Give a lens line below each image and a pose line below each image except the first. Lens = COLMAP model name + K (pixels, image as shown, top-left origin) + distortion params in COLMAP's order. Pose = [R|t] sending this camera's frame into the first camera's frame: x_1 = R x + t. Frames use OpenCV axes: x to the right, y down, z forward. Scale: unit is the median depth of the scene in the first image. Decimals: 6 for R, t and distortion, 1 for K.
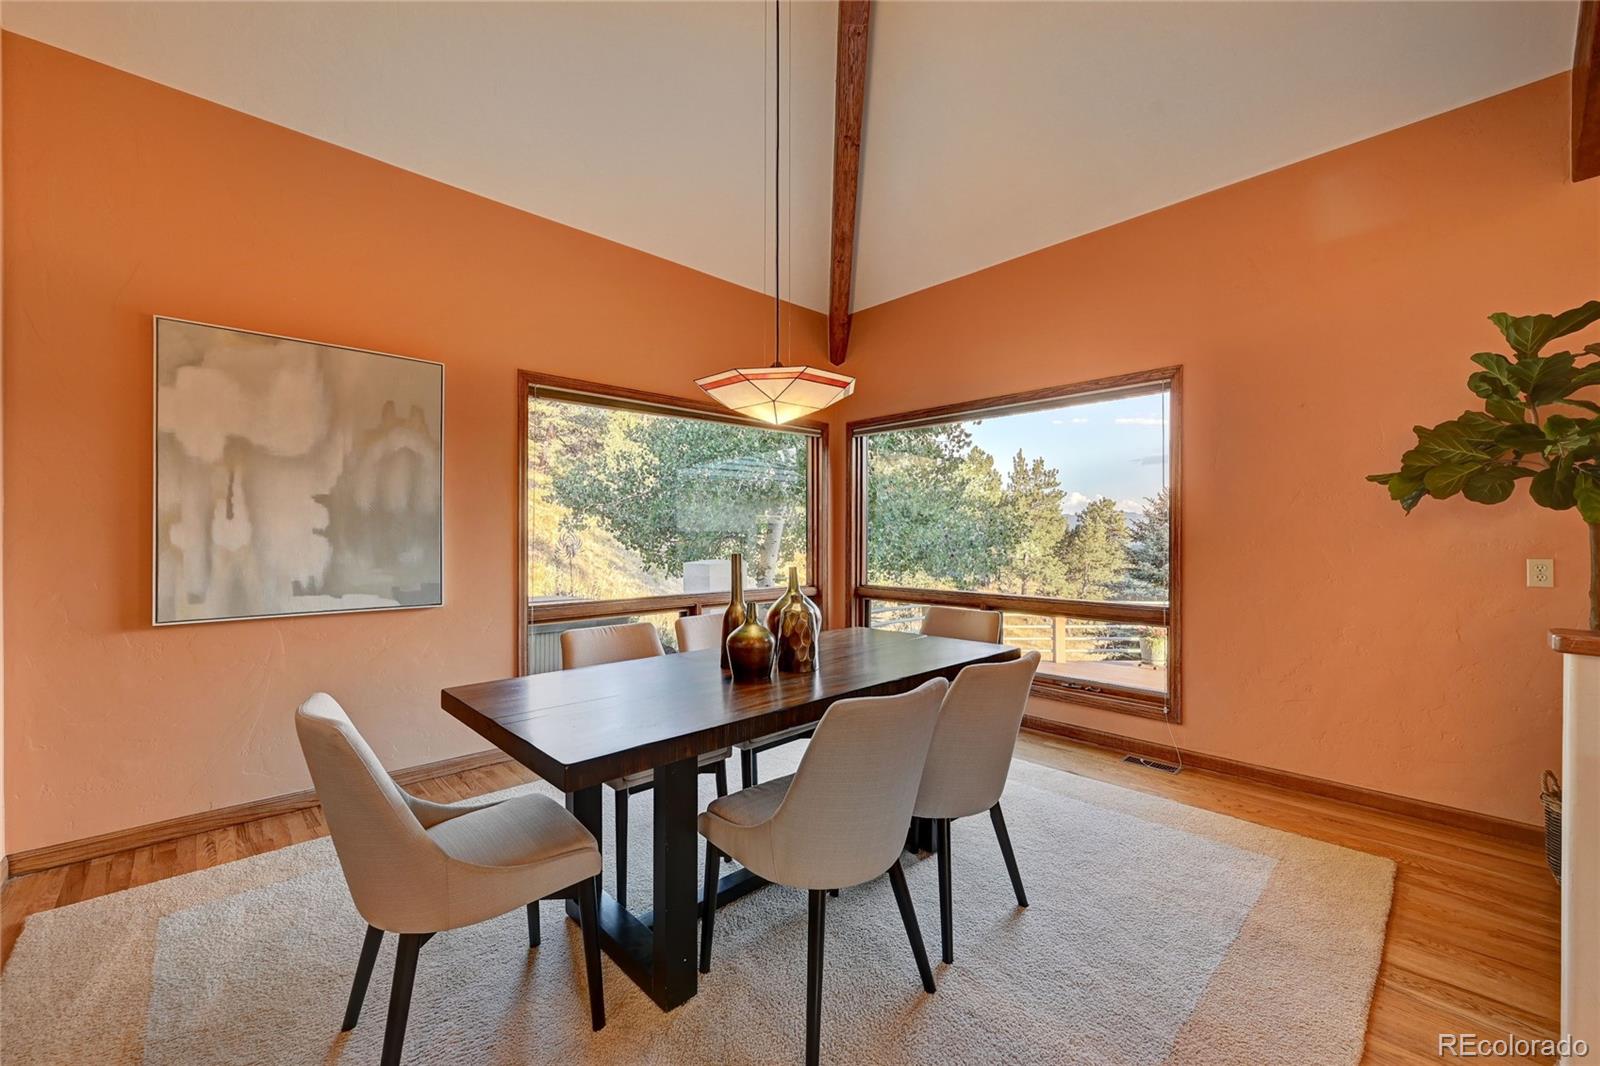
lens RADIAL K [[628.0, 0, 802.6], [0, 628.0, 537.7], [0, 0, 1]] dist [-0.002926, 0.000592]
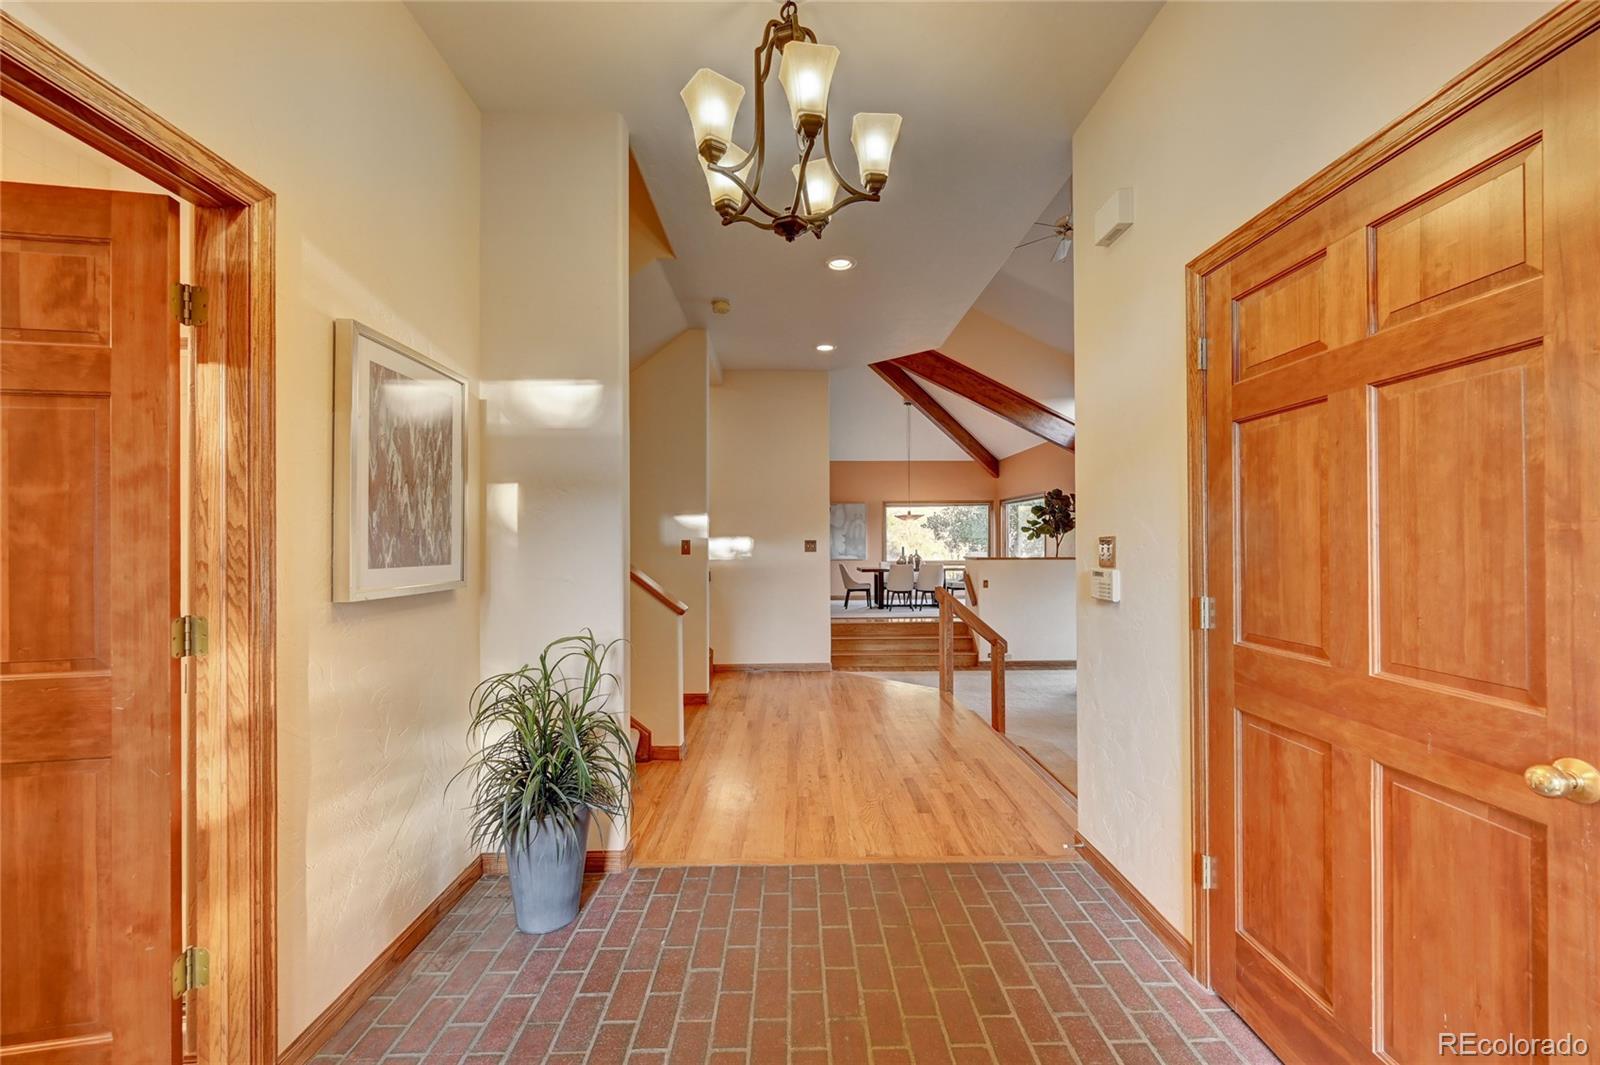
lens RADIAL K [[640.8, 0, 800.7], [0, 640.8, 536.4], [0, 0, 1]] dist [-0.002278, -0.000340]
pose [[0.732045, -0.012076, -0.681150, 2.230437], [0.009289, 0.999927, -0.007745, -0.019354], [0.681193, -0.000658, 0.732103, -2.696377]]
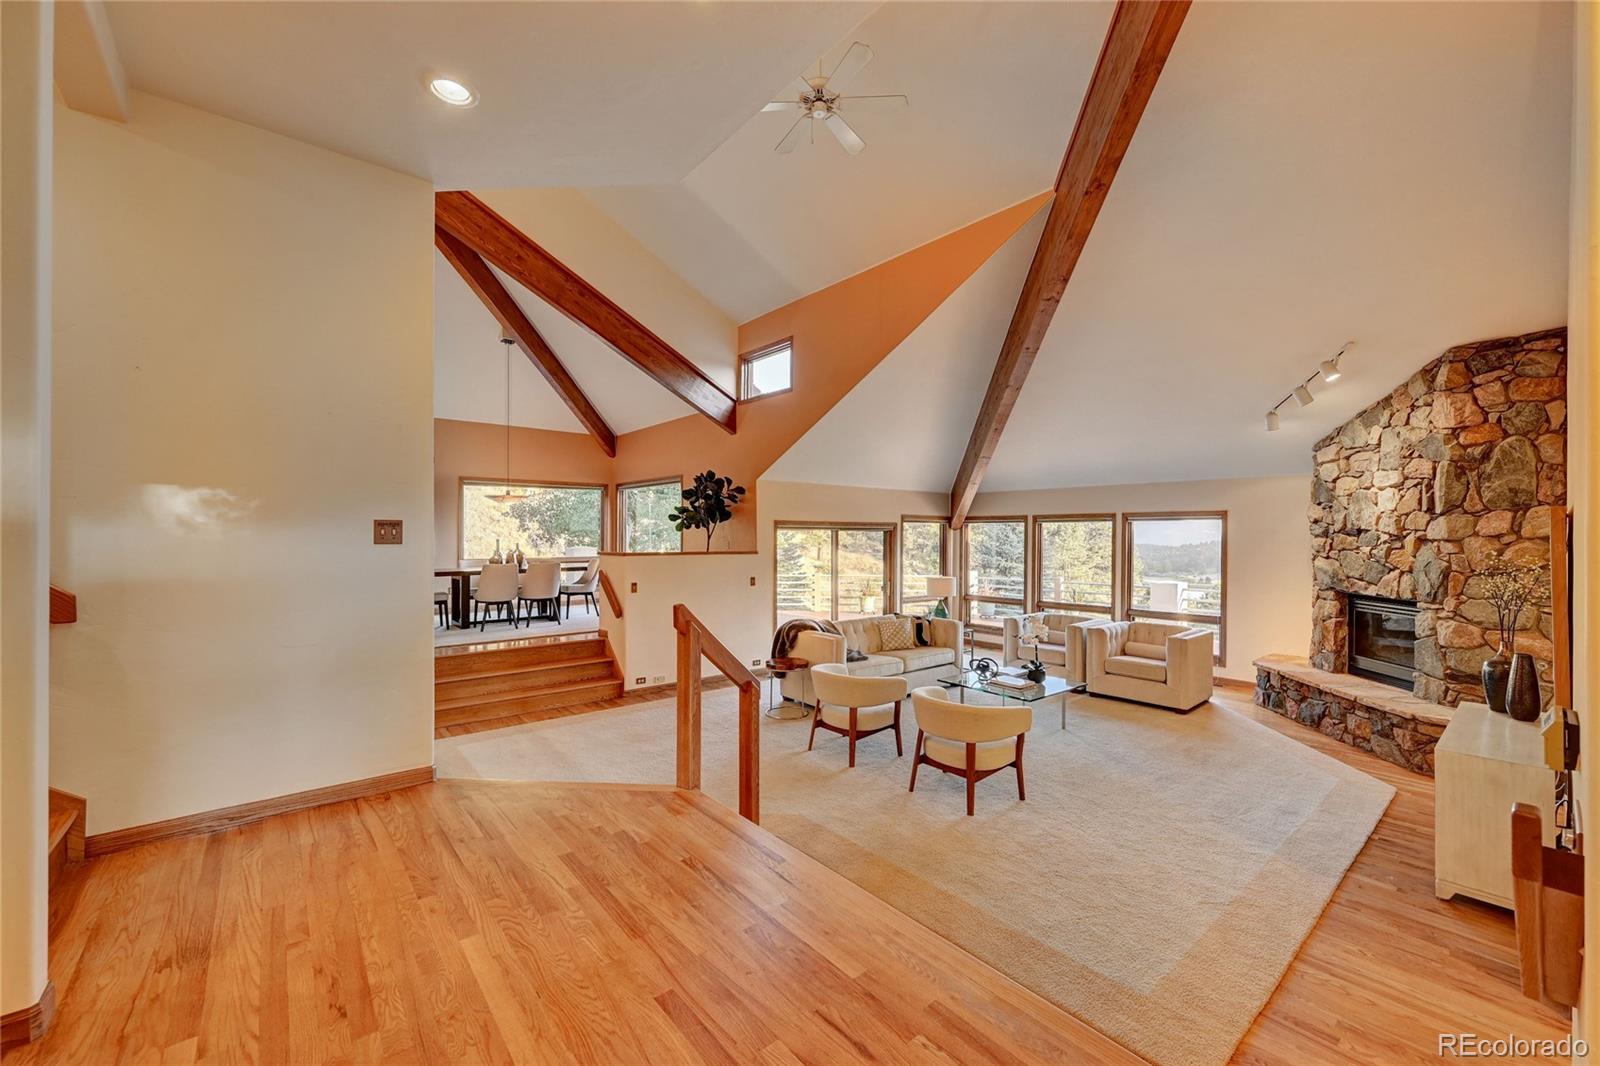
lens RADIAL K [[628.0, 0, 802.7], [0, 628.0, 537.2], [0, 0, 1]] dist [-0.002926, 0.000592]
pose [[0.997989, -0.002485, -0.063333, 1.497522], [0.002758, 0.999987, 0.004223, 0.002912], [0.063322, -0.004389, 0.997984, -2.047973]]
